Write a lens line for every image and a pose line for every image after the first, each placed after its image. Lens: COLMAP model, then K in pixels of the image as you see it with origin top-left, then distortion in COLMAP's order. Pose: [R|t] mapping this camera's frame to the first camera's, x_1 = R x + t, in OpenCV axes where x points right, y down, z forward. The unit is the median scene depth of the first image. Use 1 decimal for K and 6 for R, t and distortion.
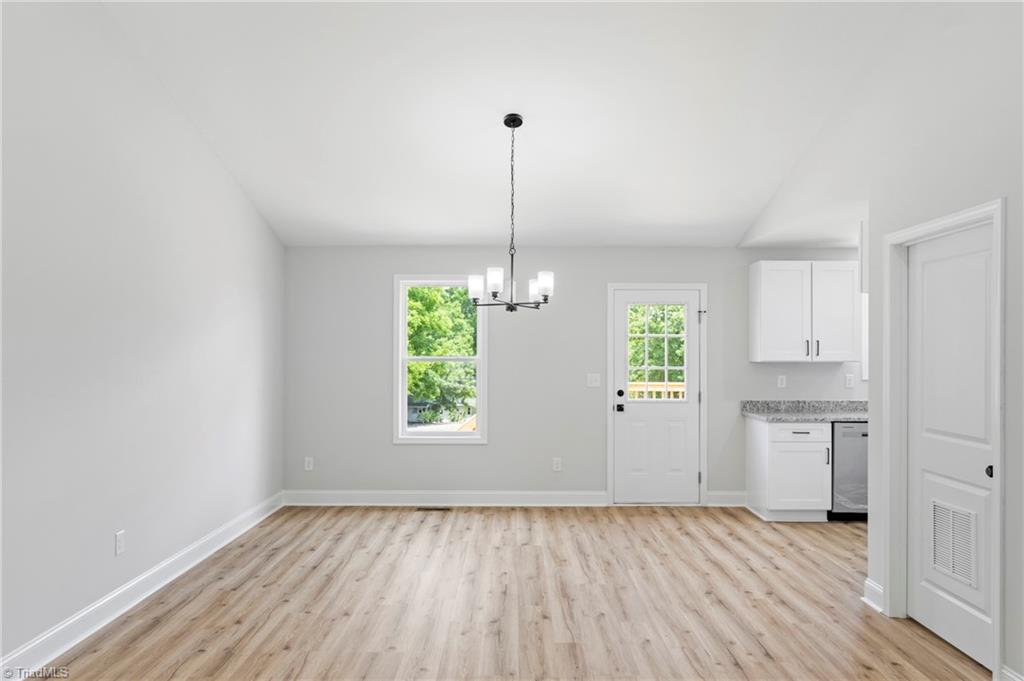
lens RADIAL K [[684.7, 0, 517.9], [0, 684.7, 348.7], [0, 0, 1]] dist [-0.002427, -0.004815]
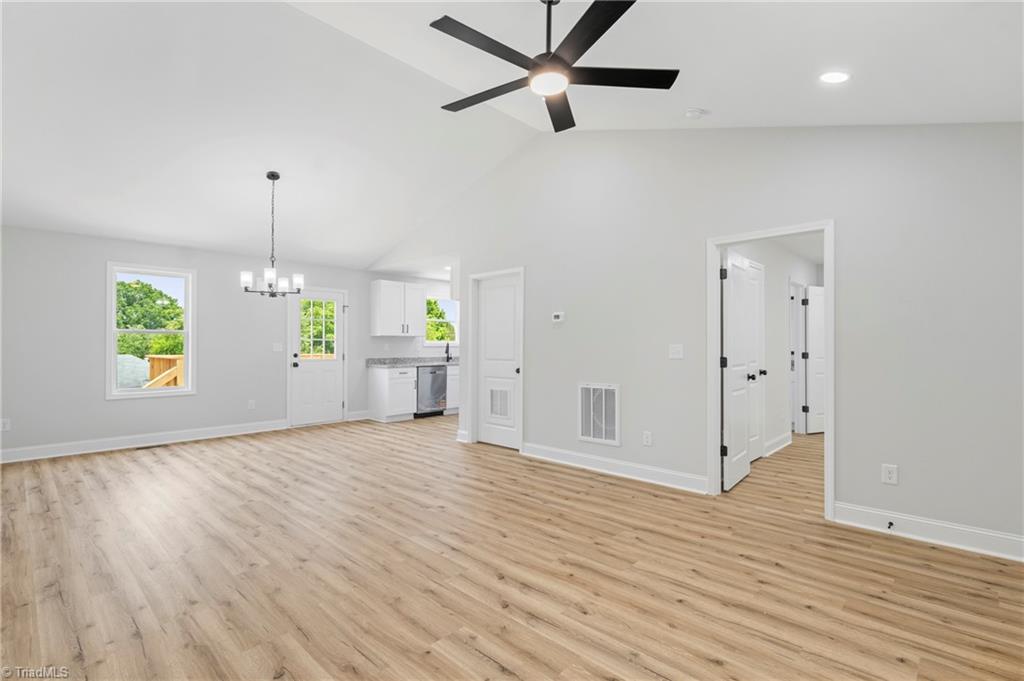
lens RADIAL K [[473.3, 0, 510.7], [0, 473.3, 345.6], [0, 0, 1]] dist [-0.003547, 0.000108]
pose [[0.692640, -0.002100, 0.721280, -0.430020], [-0.003572, 0.999974, 0.006341, 0.050462], [-0.721274, -0.006969, 0.692615, -0.155819]]
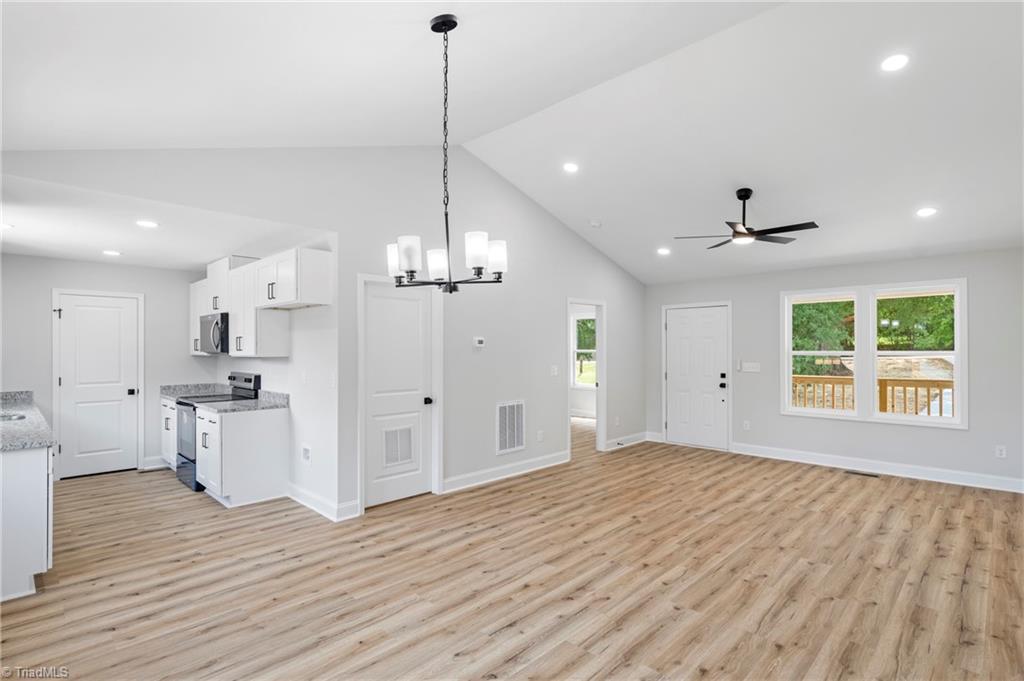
lens RADIAL K [[504.5, 0, 491.1], [0, 504.5, 344.5], [0, 0, 1]] dist [0.000881, -0.000306]
pose [[-0.696010, 0.002851, 0.718027, -0.441309], [-0.004525, 0.999955, -0.008357, 0.004703], [-0.718018, -0.009065, -0.695965, 1.394564]]
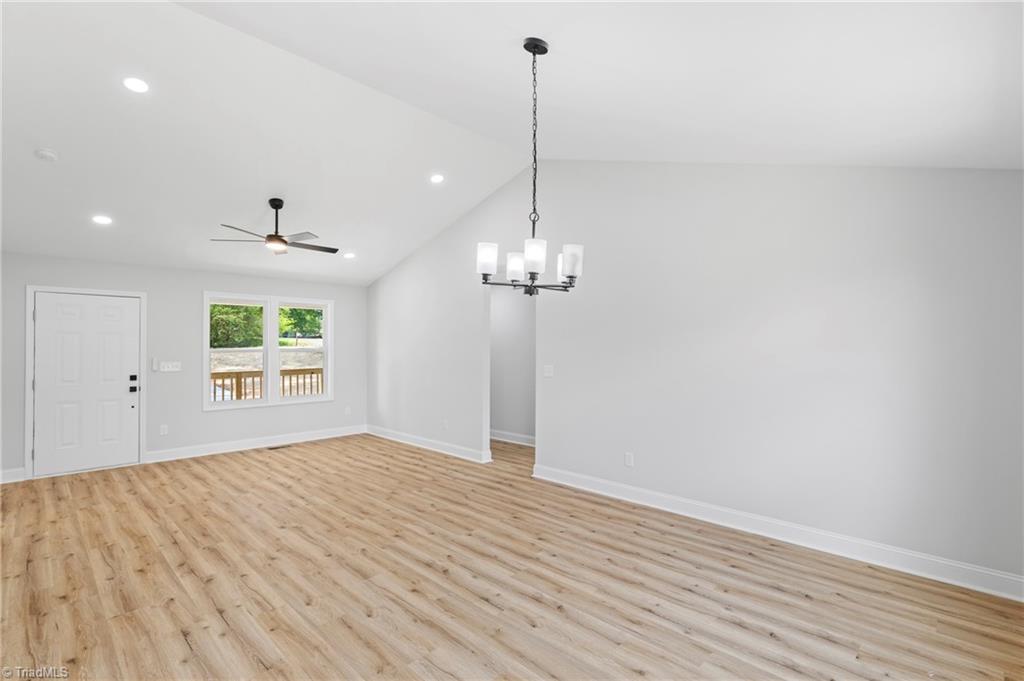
lens RADIAL K [[473.3, 0, 521.0], [0, 473.3, 341.5], [0, 0, 1]] dist [-0.003547, 0.000108]
pose [[-0.691250, -0.012438, -0.722508, 0.407787], [-0.001226, 0.999871, -0.016040, 0.005632], [0.722614, -0.010202, -0.691176, 1.420773]]
